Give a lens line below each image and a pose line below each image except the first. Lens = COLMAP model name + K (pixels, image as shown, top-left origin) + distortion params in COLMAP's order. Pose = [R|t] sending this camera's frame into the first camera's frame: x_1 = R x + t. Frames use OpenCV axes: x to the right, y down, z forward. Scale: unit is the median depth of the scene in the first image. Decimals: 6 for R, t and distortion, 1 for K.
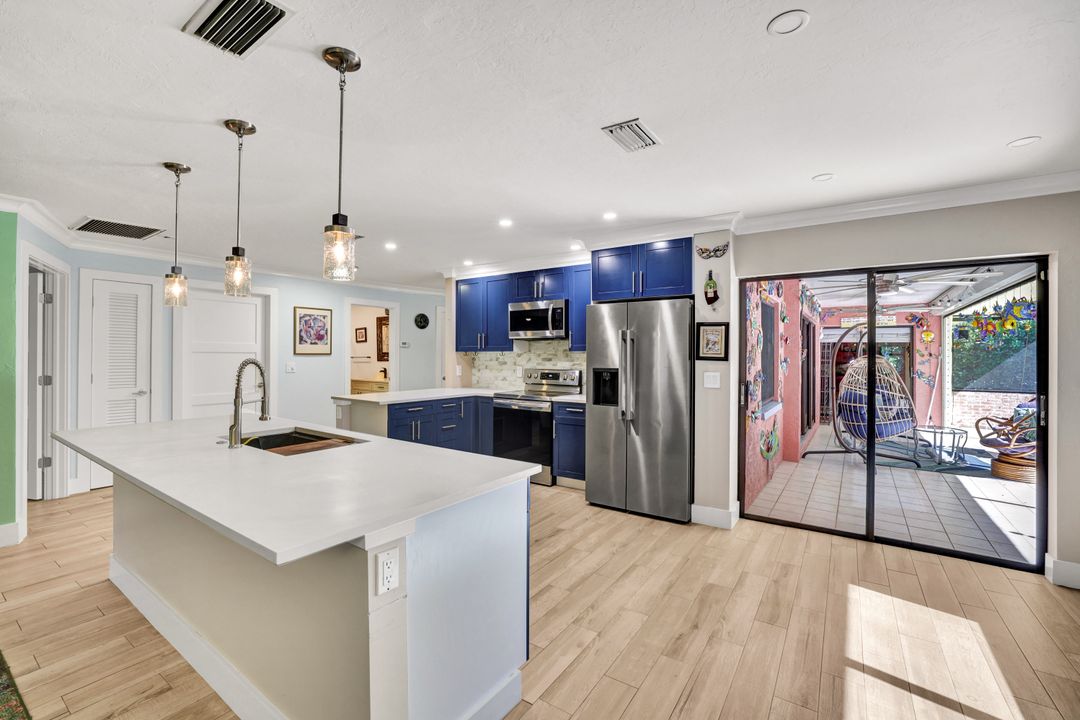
lens RADIAL K [[470.9, 0, 535.8], [0, 470.9, 350.2], [0, 0, 1]] dist [-0.000622, -0.000047]
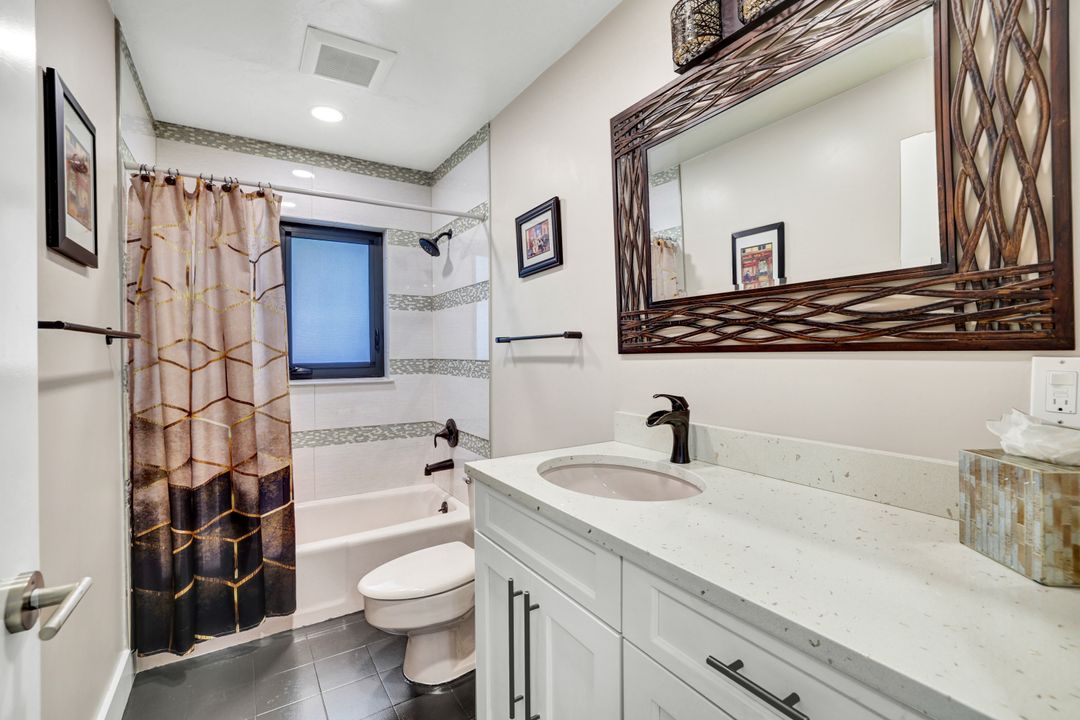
lens RADIAL K [[470.9, 0, 537.2], [0, 470.9, 355.3], [0, 0, 1]] dist [-0.000622, -0.000047]
pose [[0.920726, -0.014691, -0.389934, -0.286859], [0.019862, 0.999760, 0.009232, 0.021025], [0.389705, -0.016245, 0.920797, 0.798532]]
